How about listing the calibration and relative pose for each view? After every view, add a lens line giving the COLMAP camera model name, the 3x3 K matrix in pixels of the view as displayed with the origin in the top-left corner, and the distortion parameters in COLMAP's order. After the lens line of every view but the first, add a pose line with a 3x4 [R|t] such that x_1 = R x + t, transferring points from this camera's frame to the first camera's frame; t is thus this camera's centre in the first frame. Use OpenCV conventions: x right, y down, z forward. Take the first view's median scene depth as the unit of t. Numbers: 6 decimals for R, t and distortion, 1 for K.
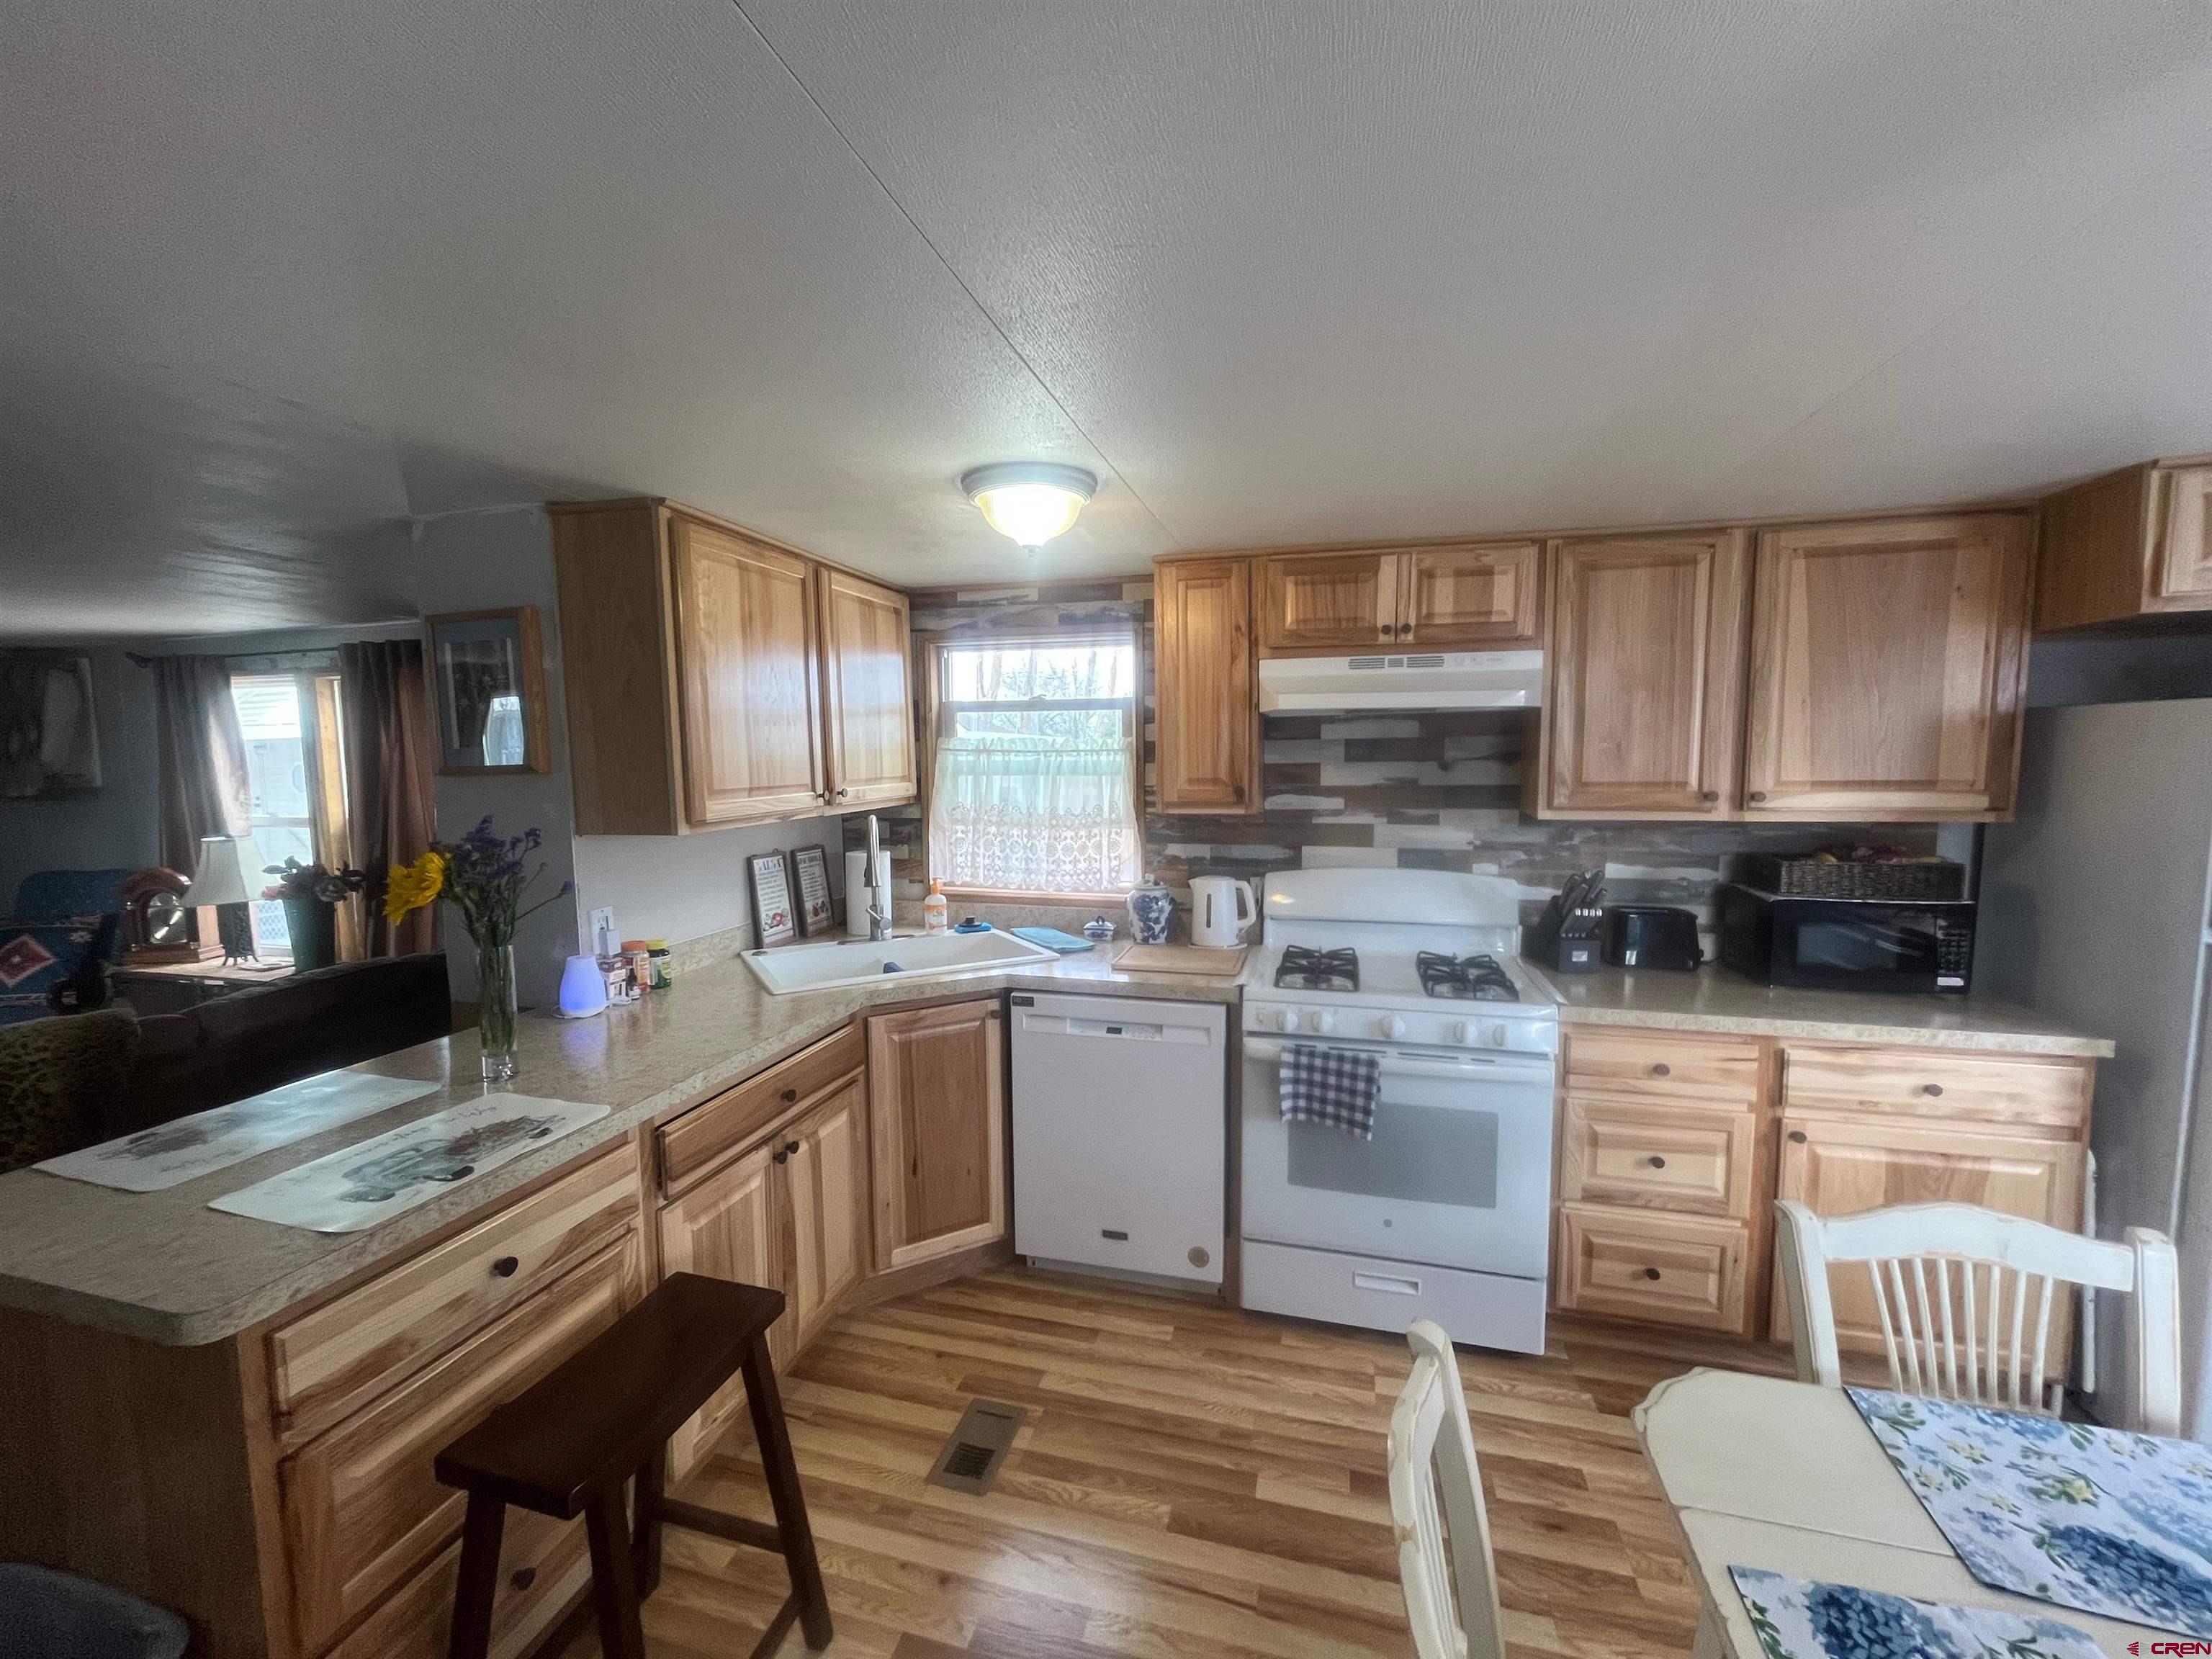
lens RADIAL K [[892.7, 0, 1098.7], [0, 892.7, 832.1], [0, 0, 1]] dist [-0.008834, 0.002557]
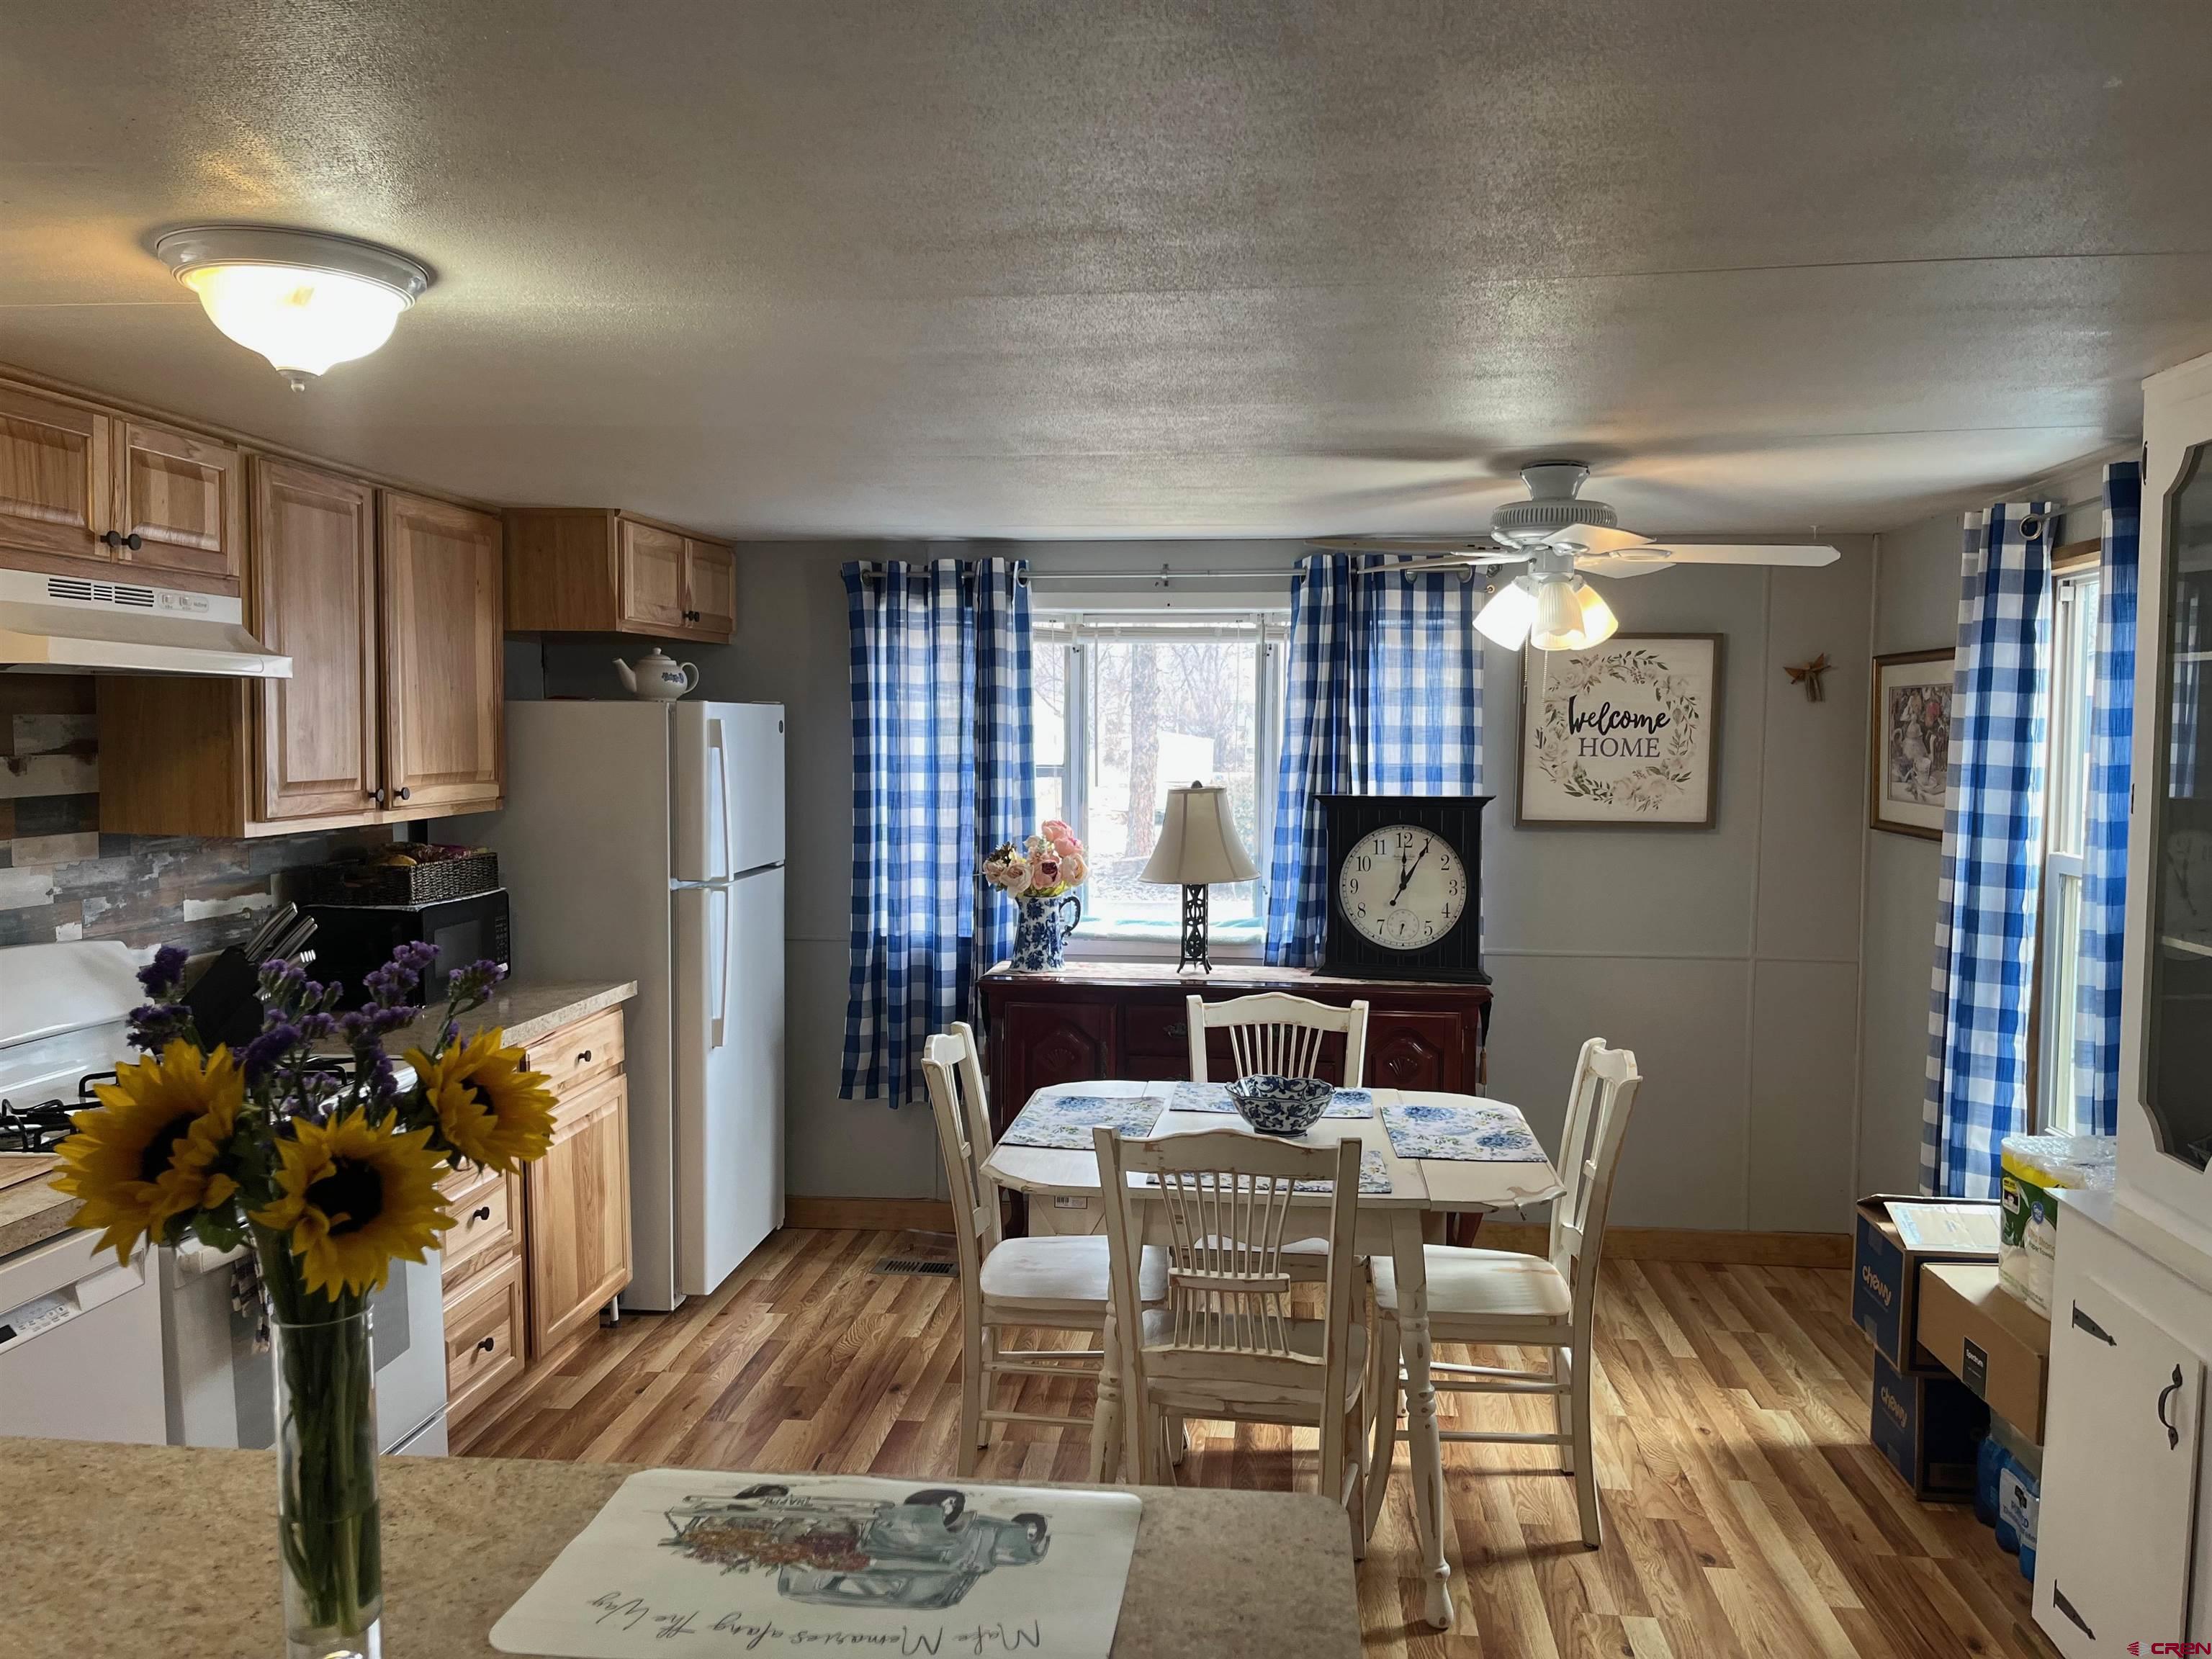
lens RADIAL K [[1668.2, 0, 1113.1], [0, 1668.2, 835.1], [0, 0, 1]] dist [0.086360, -0.107802]
pose [[-0.165787, -0.053312, 0.984720, -1.006568], [0.084709, 0.994077, 0.068080, -0.052858], [-0.982517, 0.094701, -0.160289, 0.583366]]
